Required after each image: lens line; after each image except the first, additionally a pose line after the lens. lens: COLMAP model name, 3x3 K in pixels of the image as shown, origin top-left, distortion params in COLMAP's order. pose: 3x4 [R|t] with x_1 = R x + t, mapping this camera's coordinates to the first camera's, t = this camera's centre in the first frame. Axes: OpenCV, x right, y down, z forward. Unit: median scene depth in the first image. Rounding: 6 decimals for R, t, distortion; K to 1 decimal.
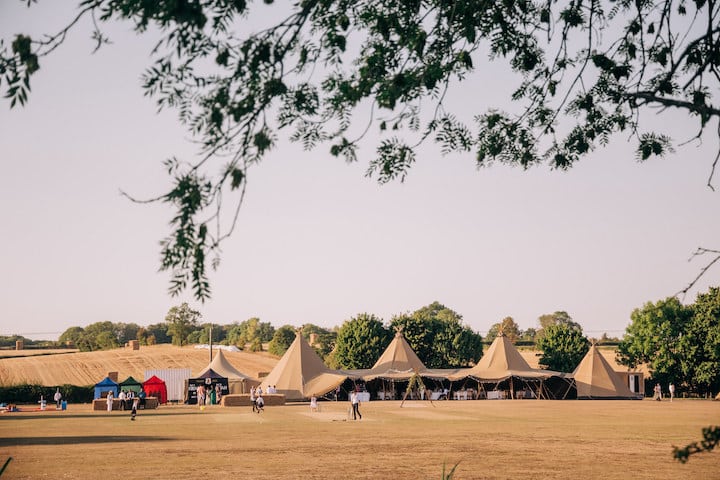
lens RADIAL K [[1466.0, 0, 360.0], [0, 1466.0, 240.0], [0, 0, 1]] dist [0.364731, 0.312233]
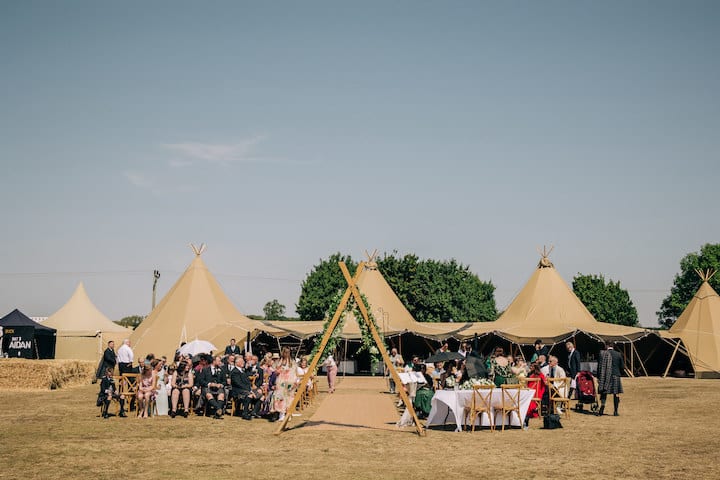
lens RADIAL K [[725.4, 0, 360.0], [0, 725.4, 240.0], [0, 0, 1]] dist [-0.064772, 0.004036]
pose [[0.998612, 0.009520, -0.051799, 0.038978], [-0.012537, 0.998225, -0.058229, 0.074784], [0.051152, 0.058798, 0.996959, 0.736762]]
